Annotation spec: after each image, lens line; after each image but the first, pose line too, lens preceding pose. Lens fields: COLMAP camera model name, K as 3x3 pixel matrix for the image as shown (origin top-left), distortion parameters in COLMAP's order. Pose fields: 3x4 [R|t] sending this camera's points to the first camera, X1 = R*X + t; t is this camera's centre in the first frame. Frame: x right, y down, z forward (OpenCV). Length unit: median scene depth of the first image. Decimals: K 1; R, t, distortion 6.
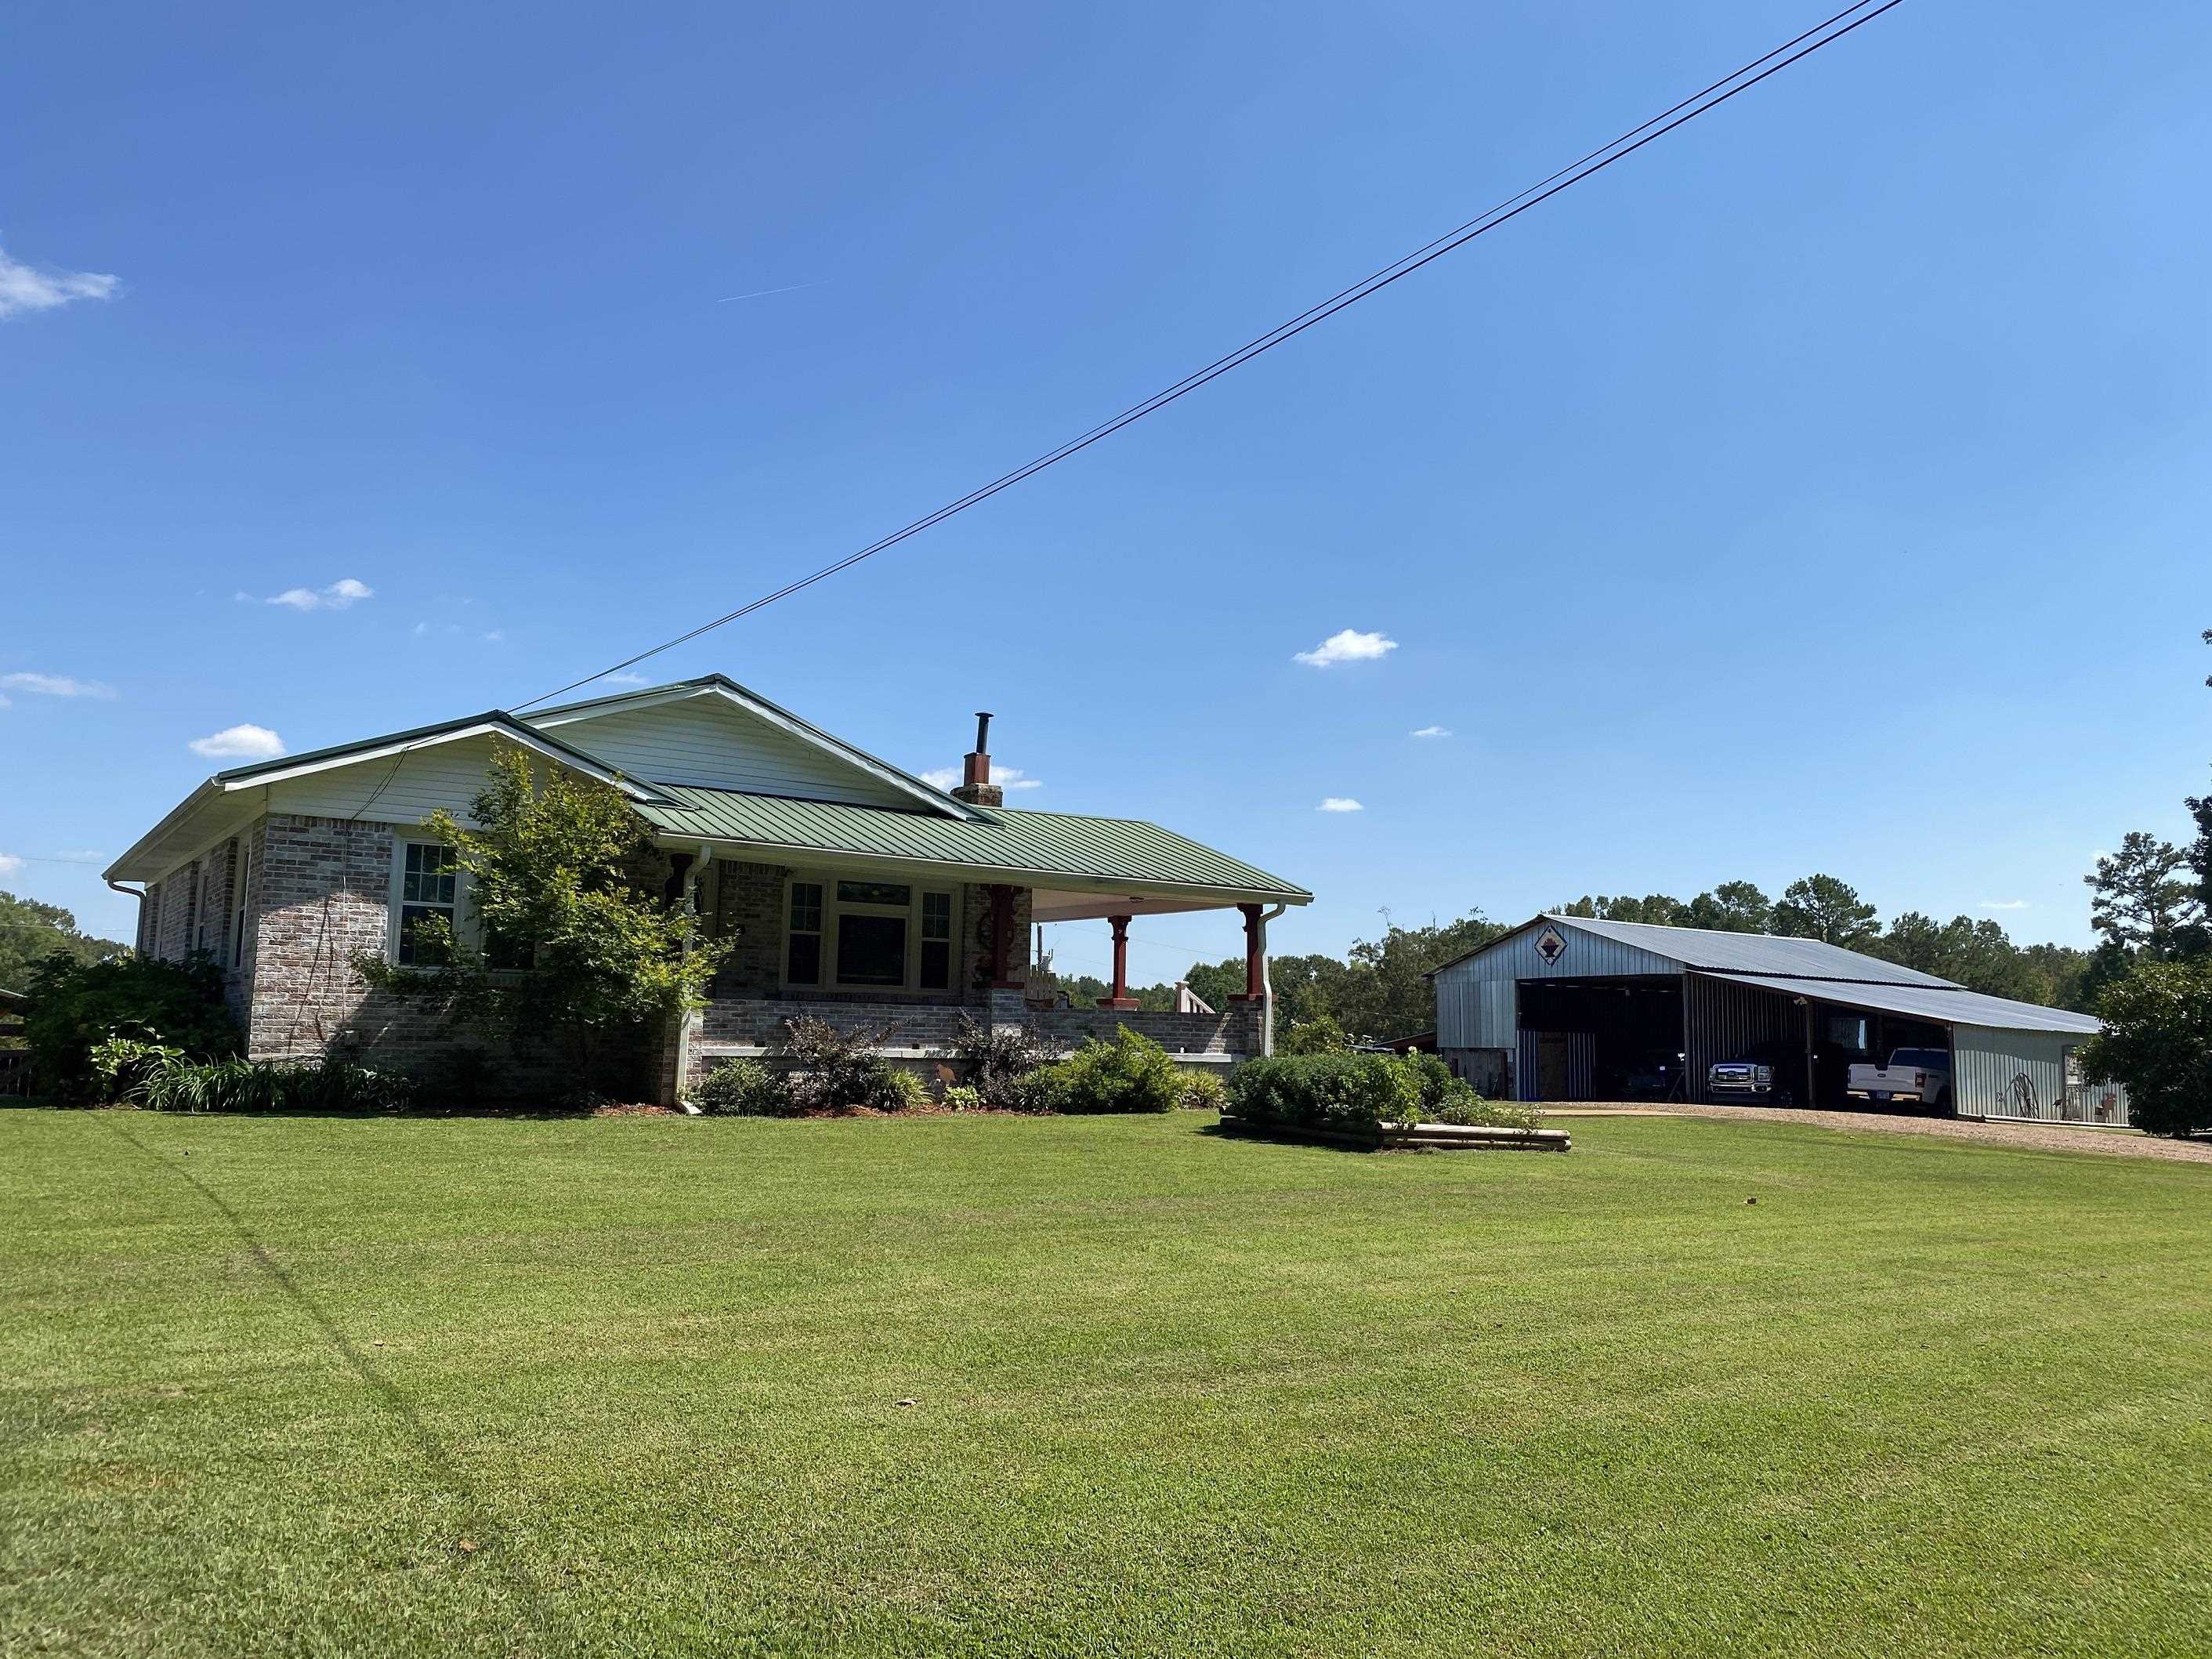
lens RADIAL K [[1667.8, 0, 1106.0], [0, 1667.8, 829.5], [0, 0, 1]] dist [0.163651, -0.320436]
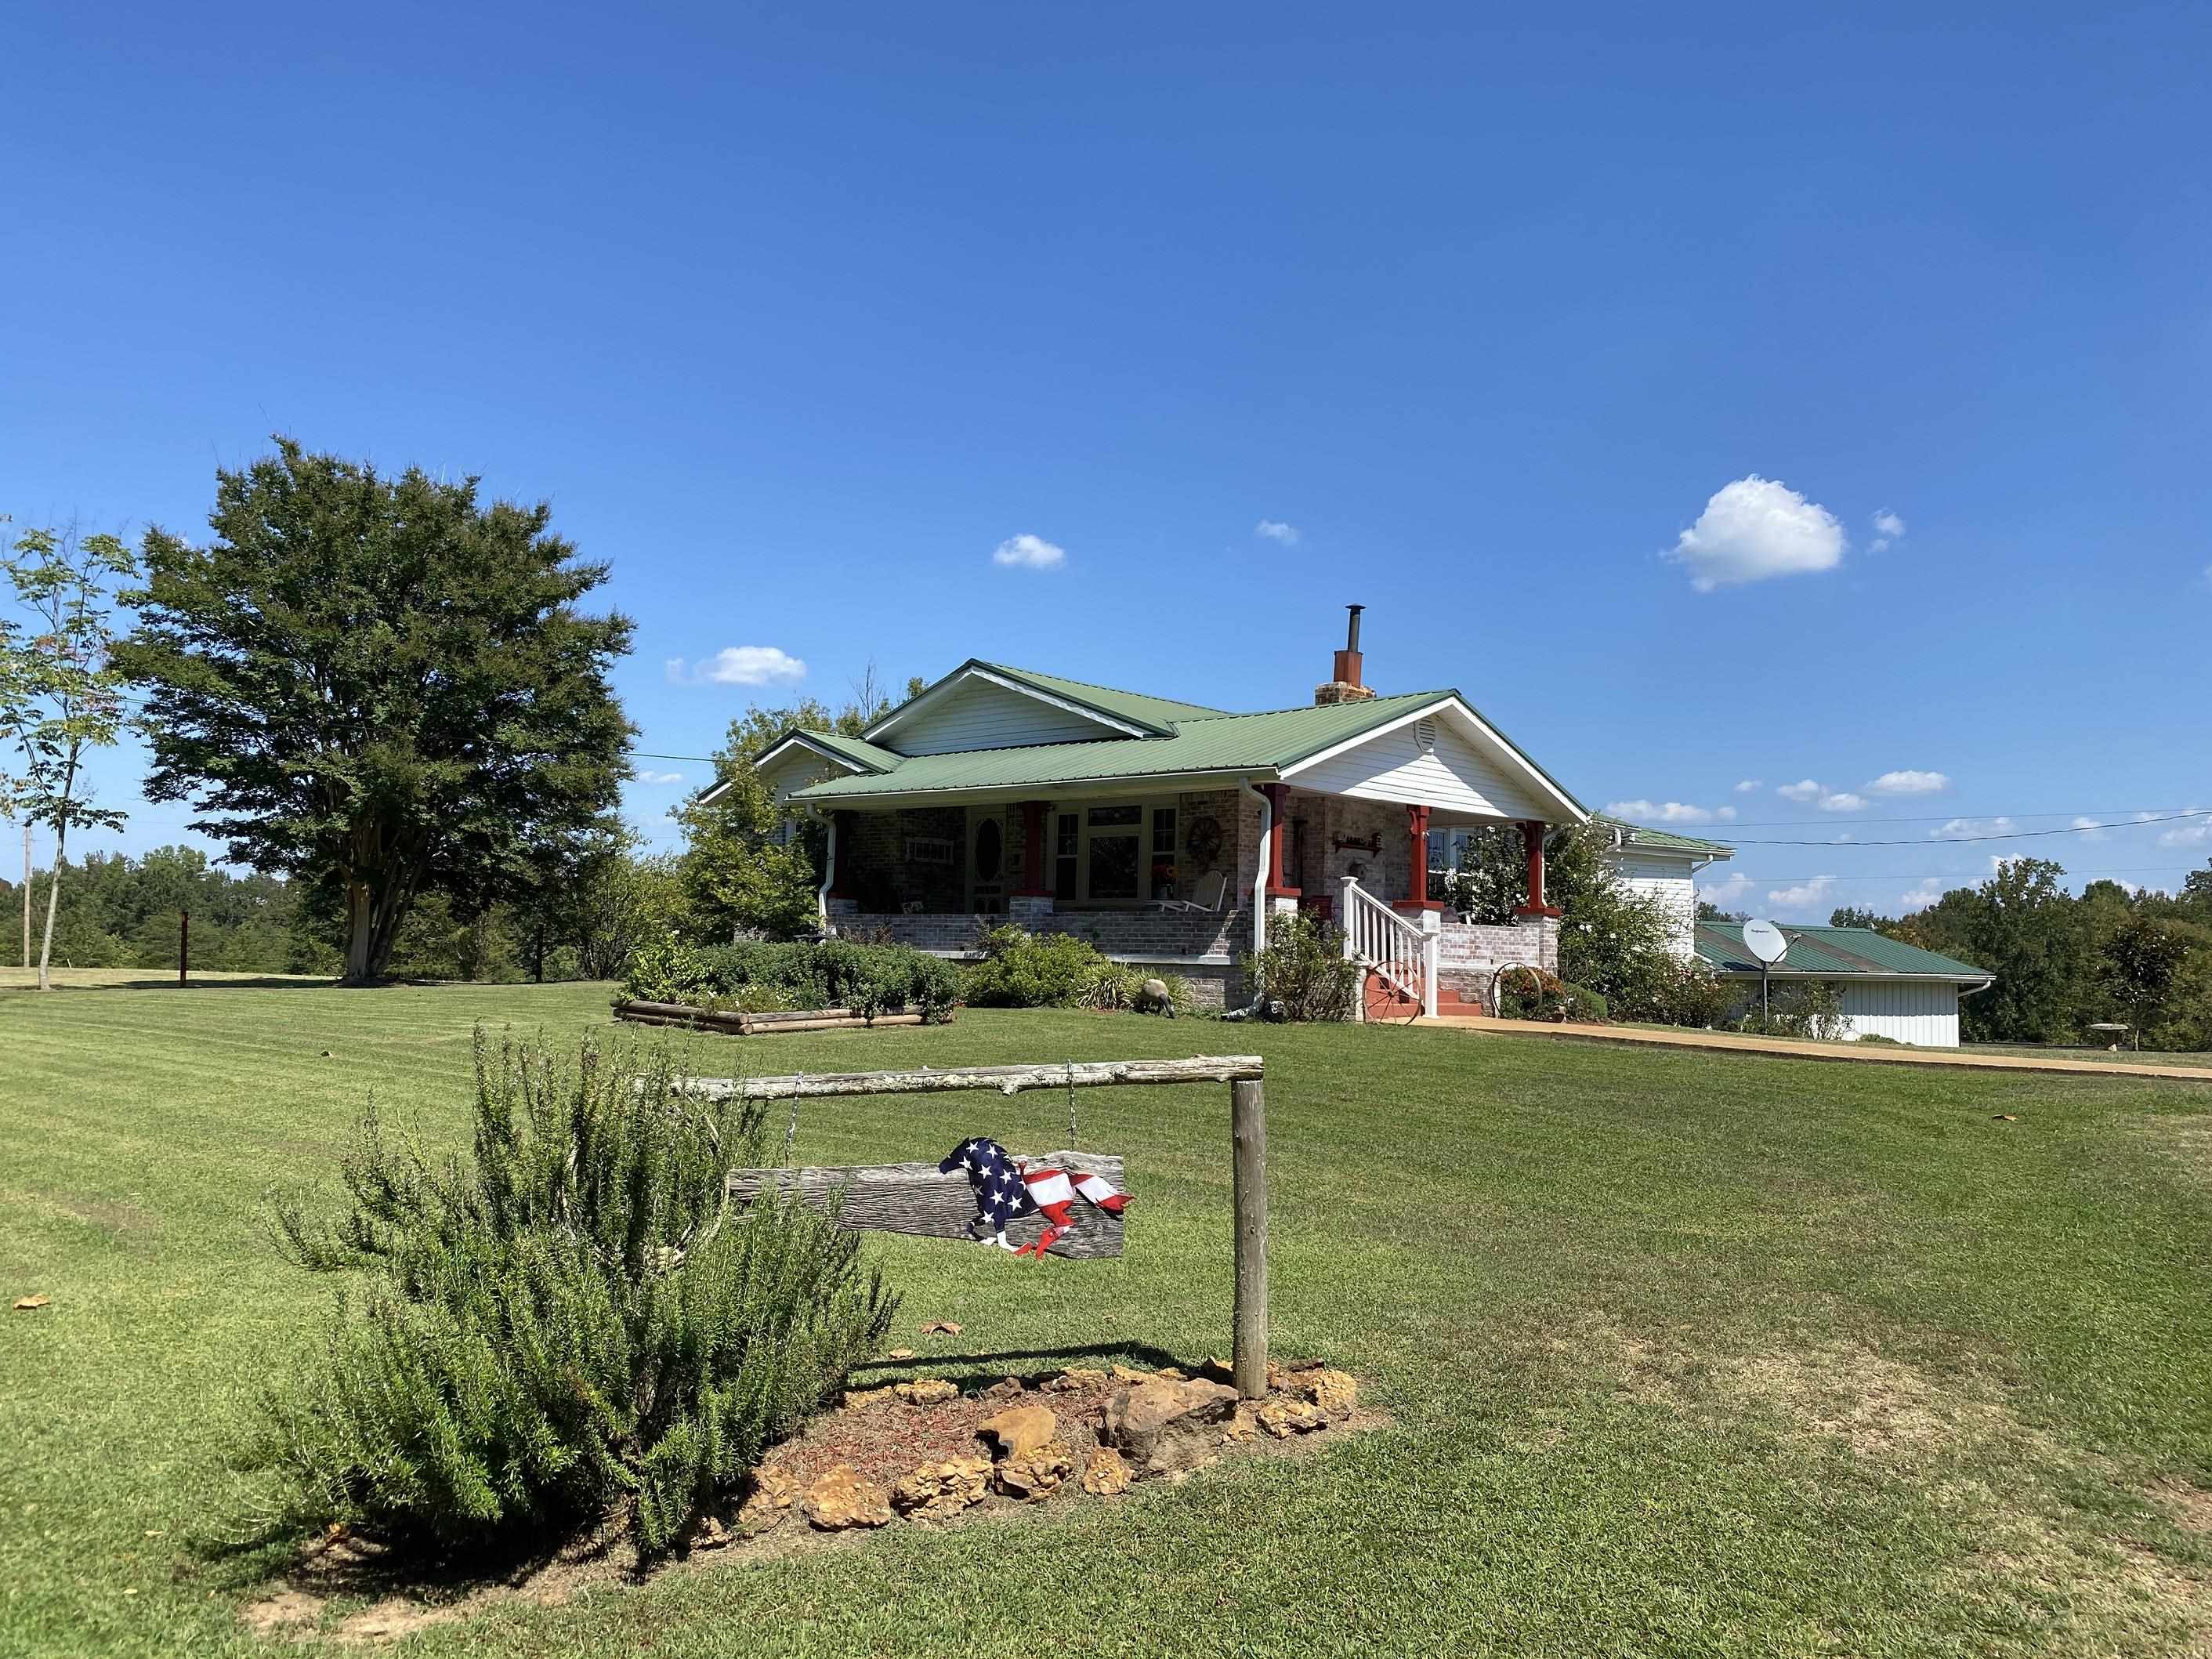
lens RADIAL K [[1667.8, 0, 1106.0], [0, 1667.8, 829.5], [0, 0, 1]] dist [0.163651, -0.320436]
pose [[0.247597, -0.088630, -0.964801, 0.929466], [0.108131, 0.992114, -0.063389, 0.116994], [0.962810, -0.088630, 0.255228, 0.715436]]
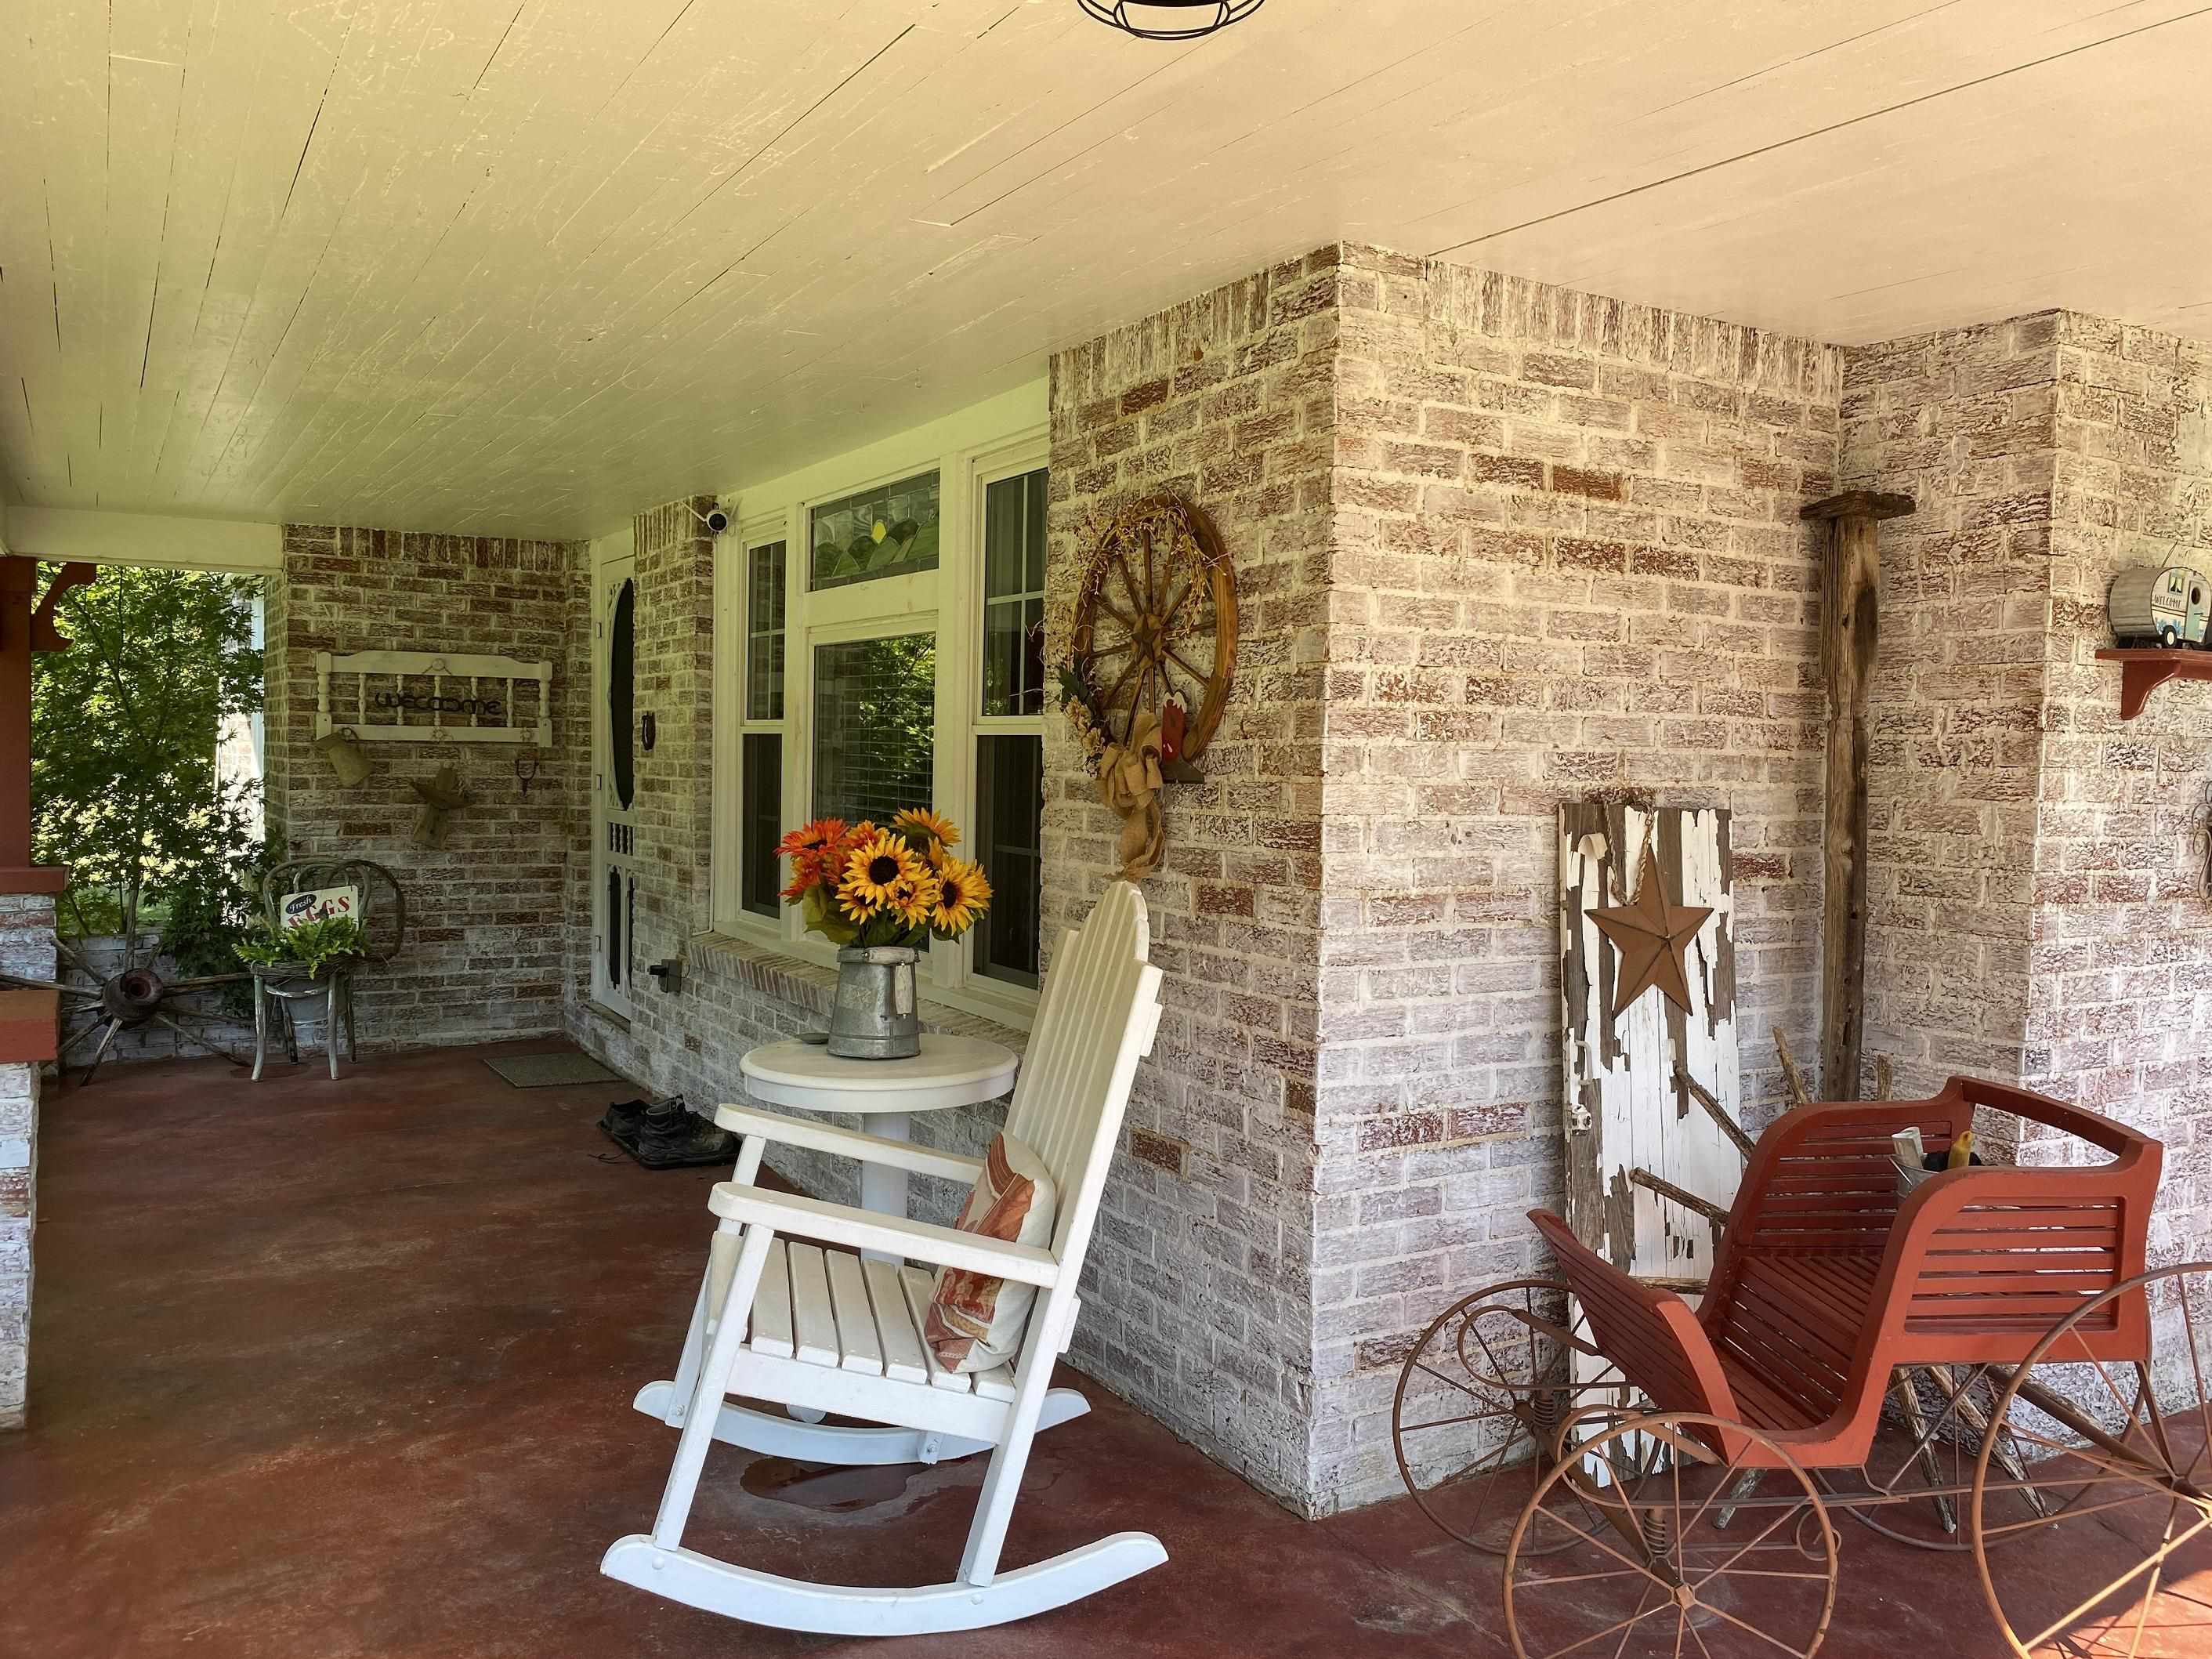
lens RADIAL K [[1667.8, 0, 1106.0], [0, 1667.8, 829.5], [0, 0, 1]] dist [0.163651, -0.320436]
pose [[-0.059530, 0.023744, -0.997944, 0.088567], [0.105197, 0.994300, 0.017382, 0.077496], [0.992668, -0.103946, -0.061689, 1.046809]]
